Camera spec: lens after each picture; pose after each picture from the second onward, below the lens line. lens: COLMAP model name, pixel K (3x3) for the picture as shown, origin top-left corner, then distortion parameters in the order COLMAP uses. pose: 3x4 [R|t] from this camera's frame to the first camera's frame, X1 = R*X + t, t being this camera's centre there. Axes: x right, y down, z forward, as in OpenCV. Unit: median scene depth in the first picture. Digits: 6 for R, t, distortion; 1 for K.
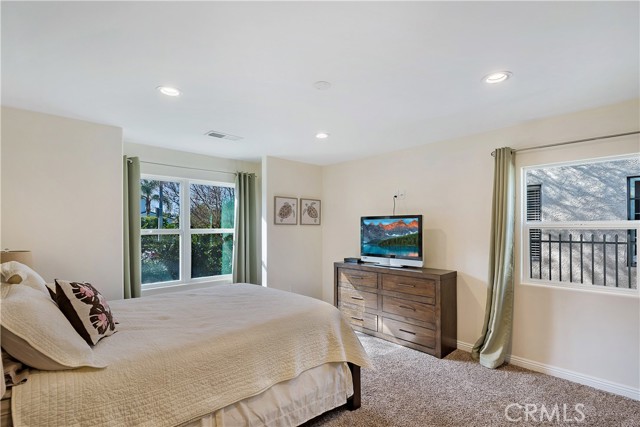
lens RADIAL K [[304.9, 0, 315.5], [0, 304.9, 217.5], [0, 0, 1]] dist [0.021144, 0.000052]
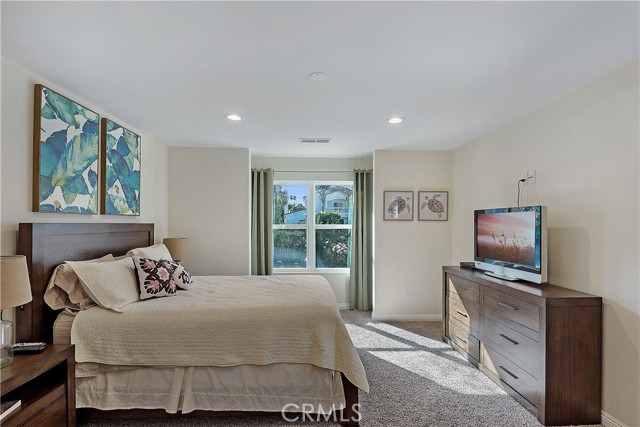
lens RADIAL K [[304.9, 0, 316.7], [0, 304.9, 217.4], [0, 0, 1]] dist [0.021144, 0.000052]
pose [[0.757546, -0.009785, -0.652708, 0.346681], [0.019579, 0.999778, 0.007736, 0.001808], [0.652488, -0.018640, 0.757570, 0.144133]]
